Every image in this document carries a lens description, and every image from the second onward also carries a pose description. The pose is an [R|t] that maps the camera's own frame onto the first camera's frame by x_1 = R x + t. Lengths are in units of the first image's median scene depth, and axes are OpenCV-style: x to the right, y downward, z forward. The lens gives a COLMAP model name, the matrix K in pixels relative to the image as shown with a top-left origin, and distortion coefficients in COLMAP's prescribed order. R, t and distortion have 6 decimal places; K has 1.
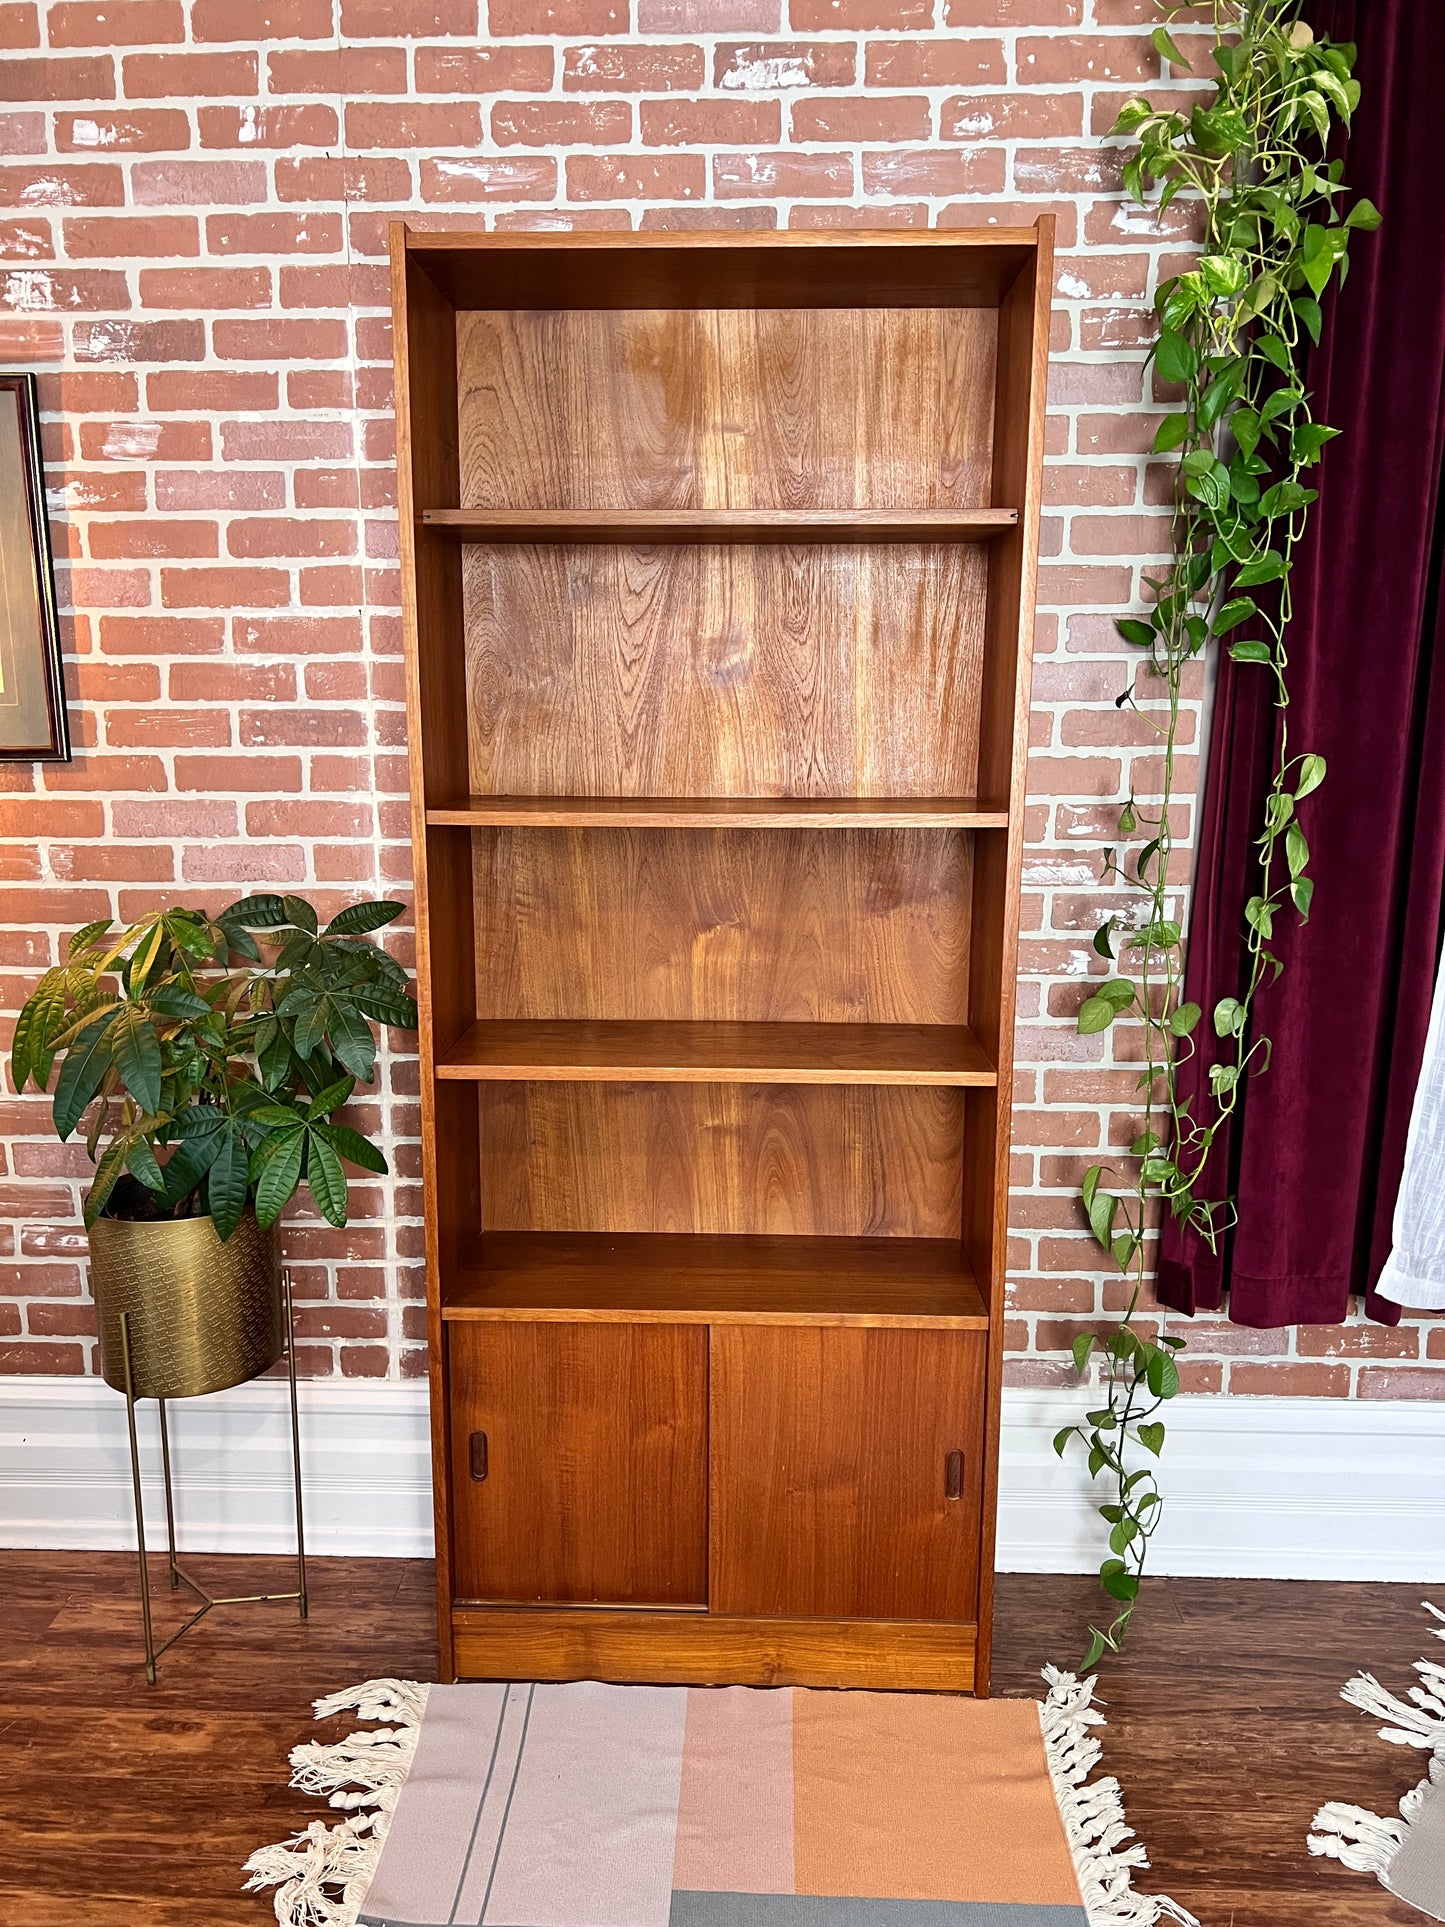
lens RADIAL K [[1458.5, 0, 706.3], [0, 1458.5, 965.4], [0, 0, 1]] dist [0.044717, -0.054722]
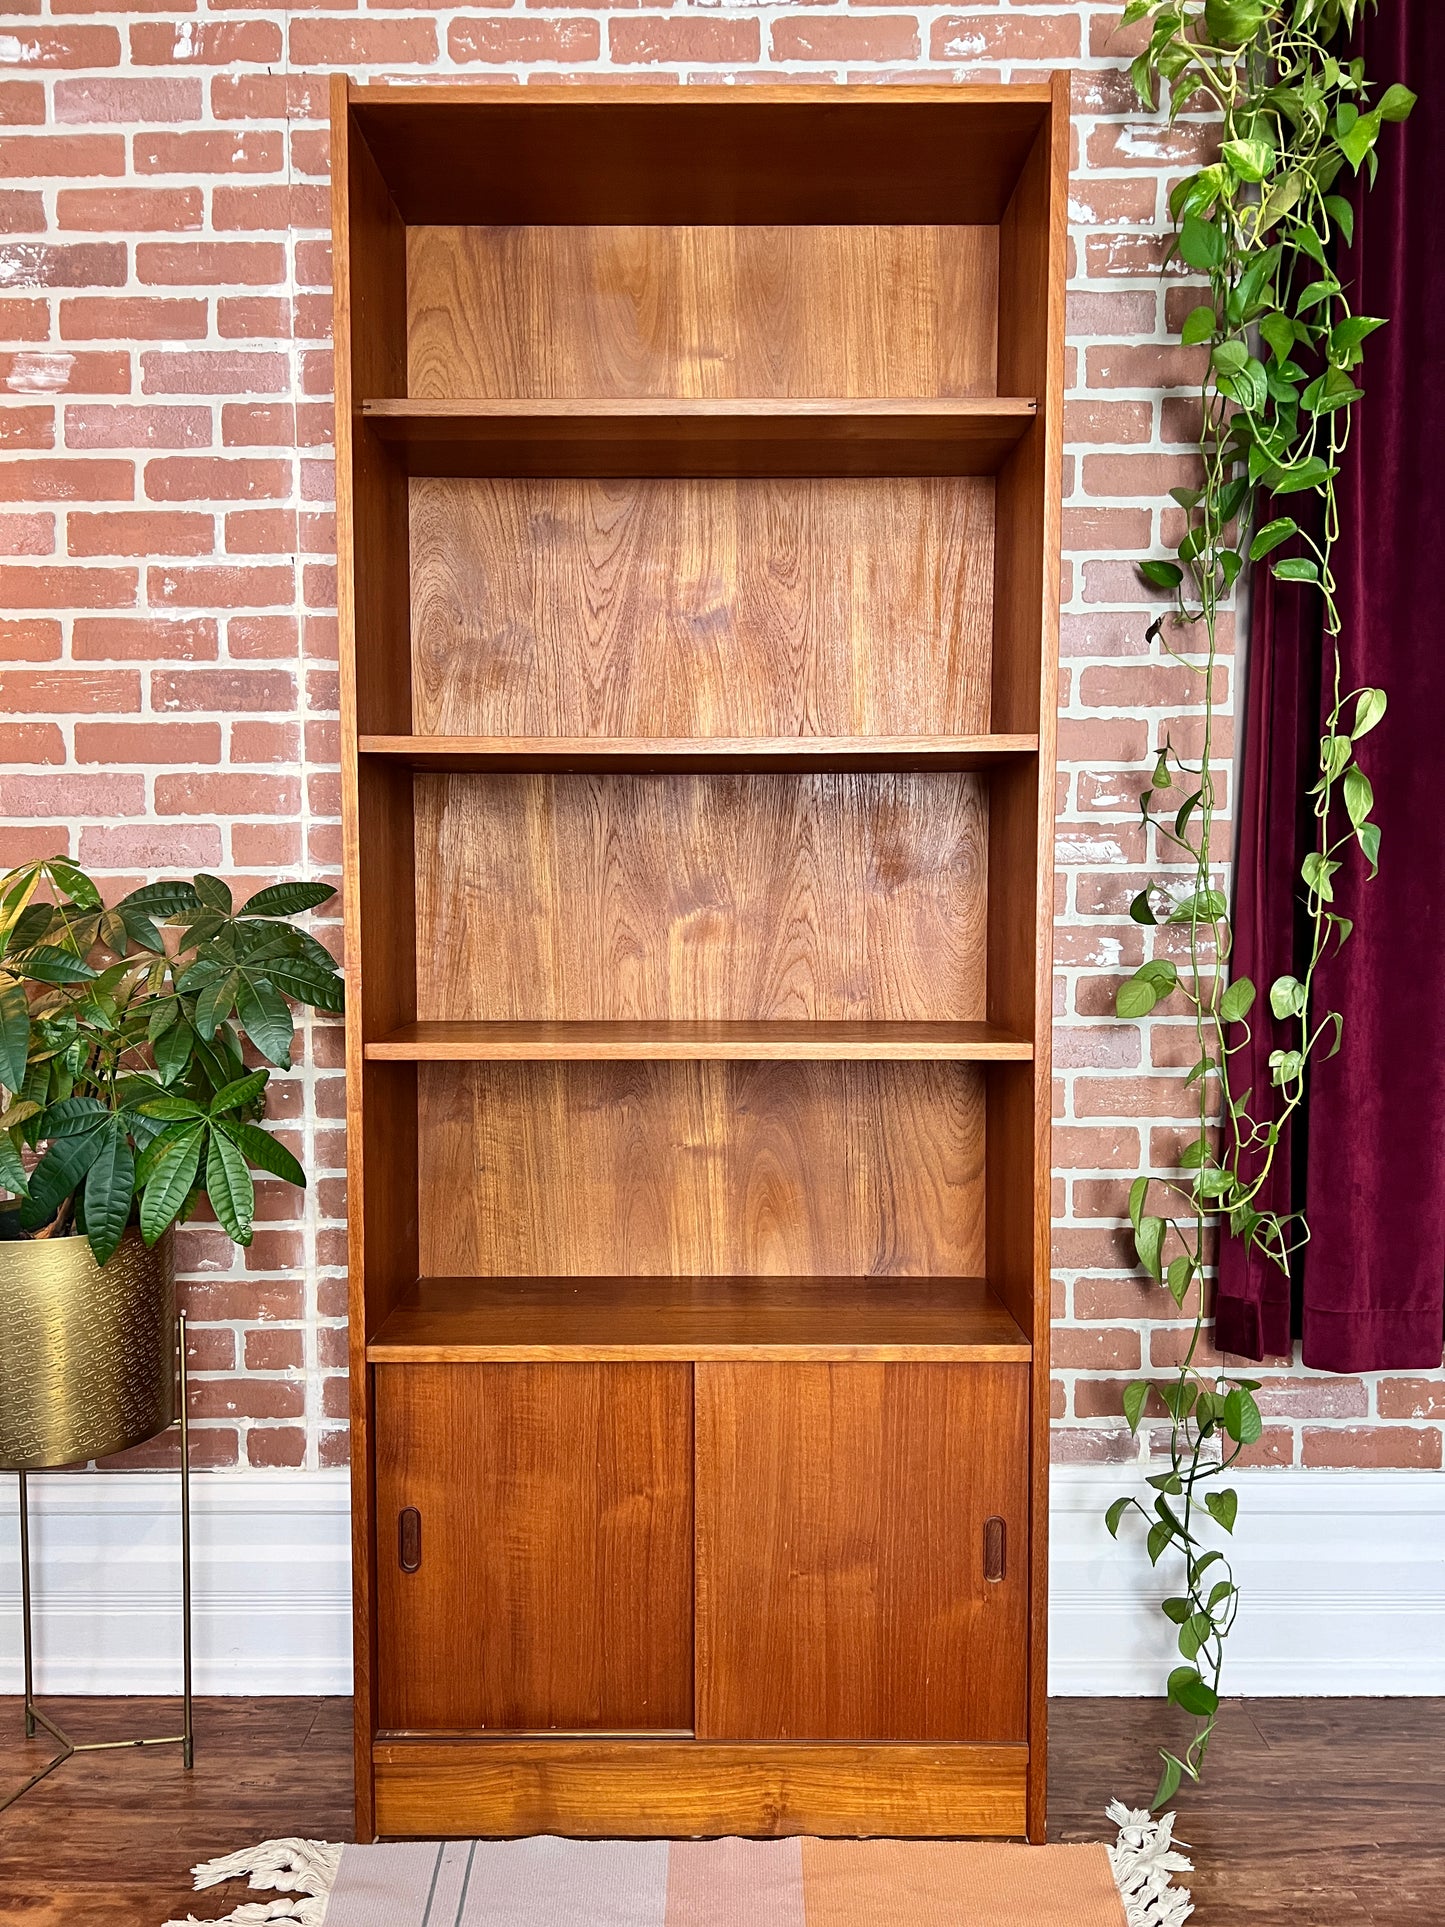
lens RADIAL K [[1458.5, 0, 711.2], [0, 1458.5, 969.0], [0, 0, 1]] dist [0.044717, -0.054722]
pose [[0.999414, -0.005240, 0.033821, -0.014383], [0.009623, 0.991367, -0.130763, 0.127665], [-0.032844, 0.131012, 0.990837, 0.146827]]
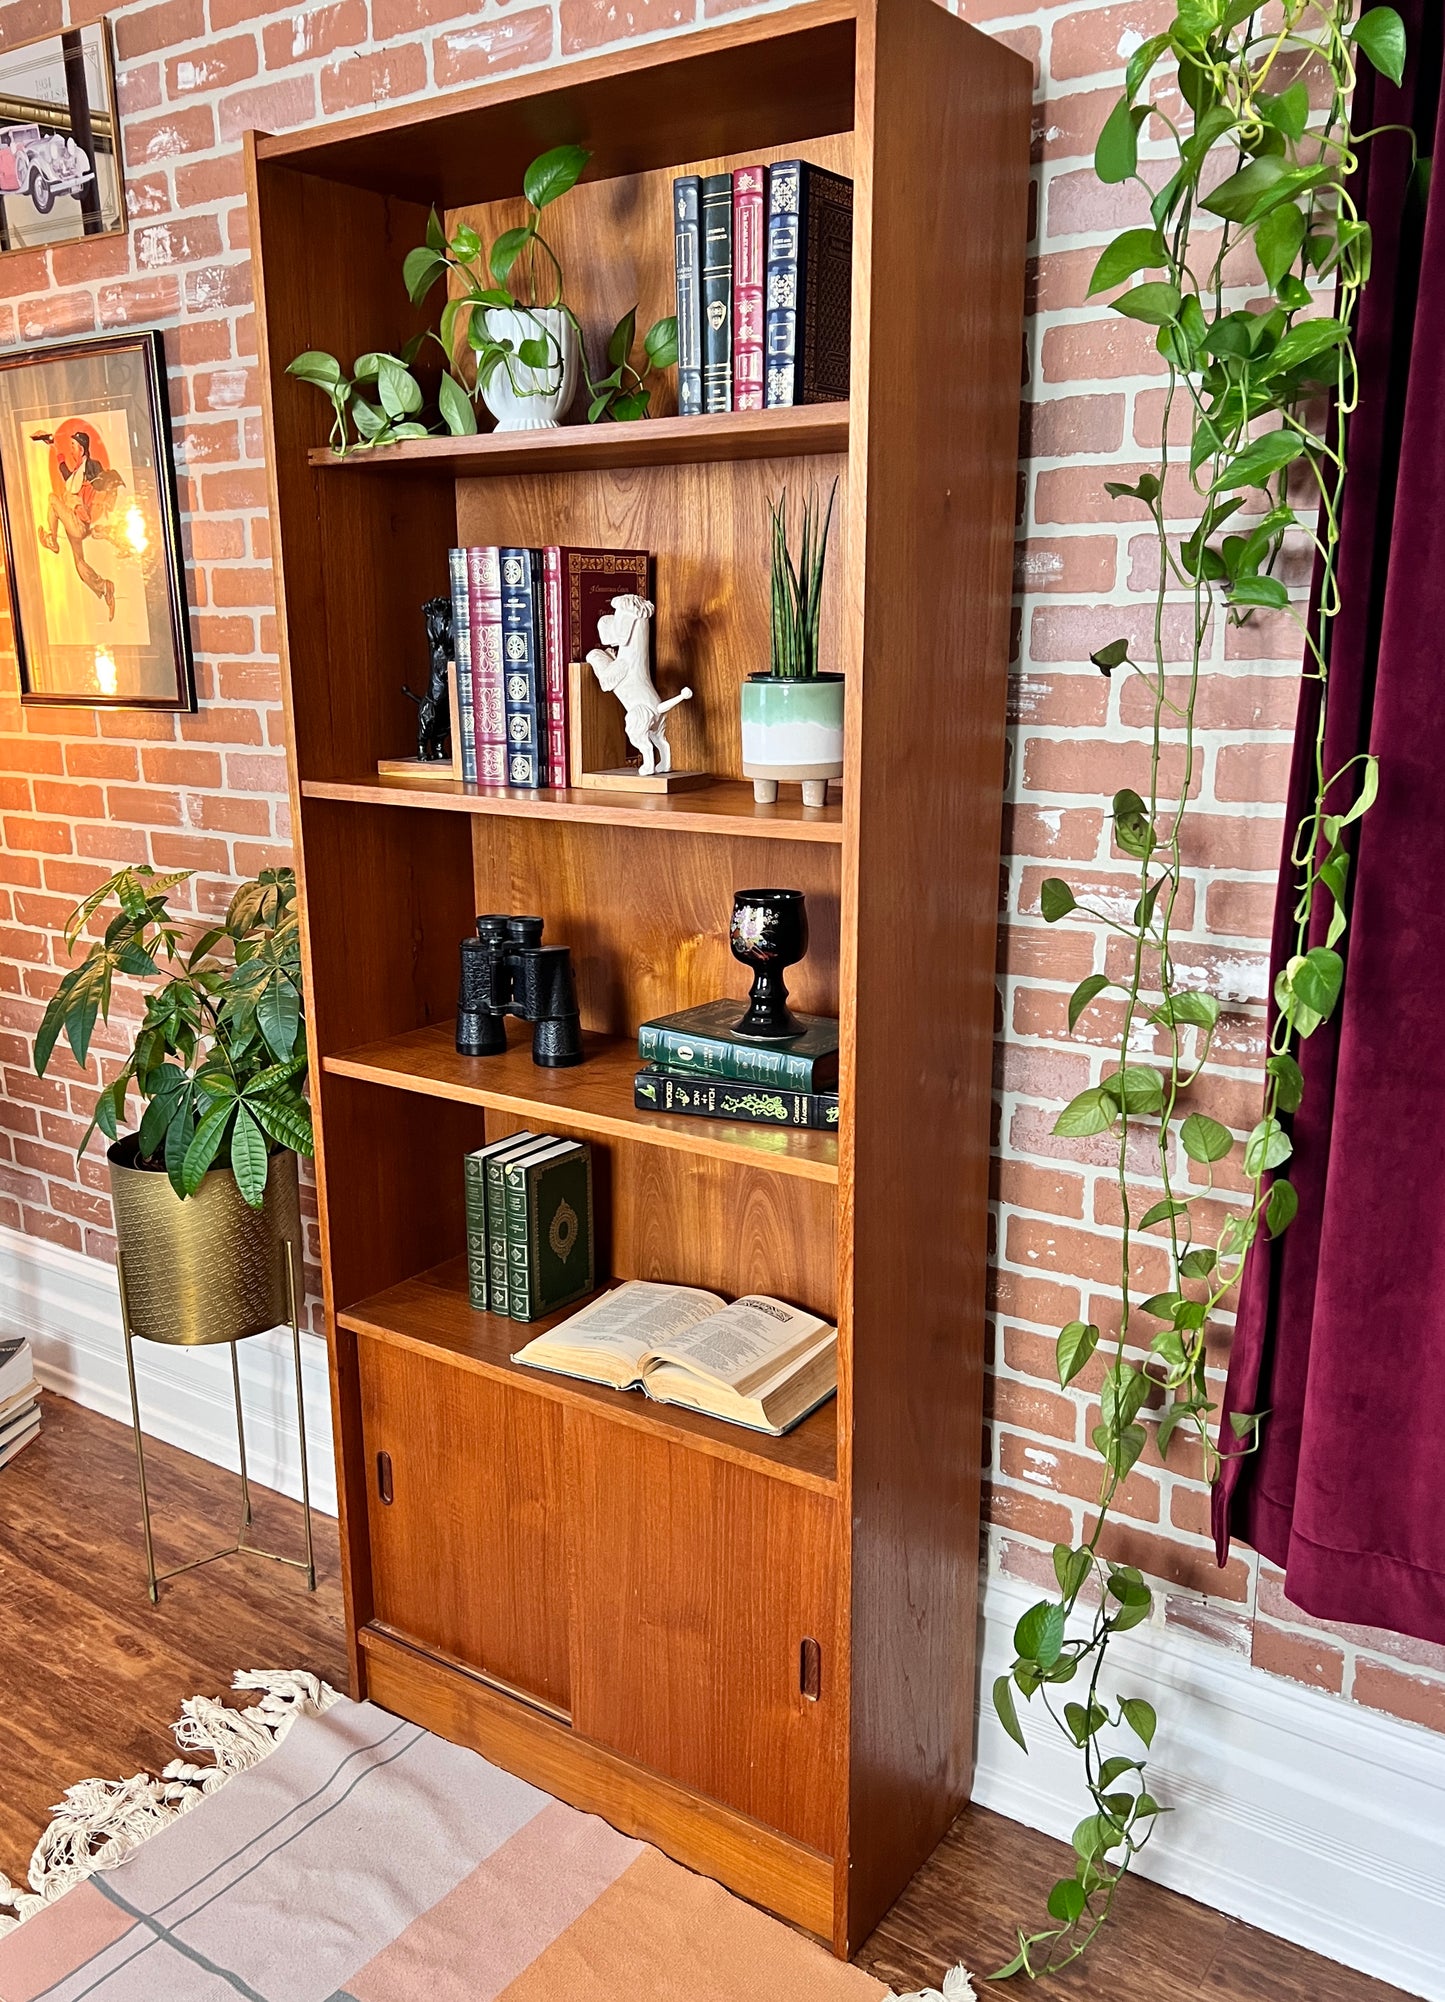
lens RADIAL K [[1627.8, 0, 694.9], [0, 1627.8, 1007.1], [0, 0, 1]] dist [0.049111, -0.063385]
pose [[0.836975, 0.120470, -0.533816, 0.521164], [-0.090347, 0.992502, 0.082328, -0.064290], [0.539732, -0.020678, 0.841583, 0.235896]]
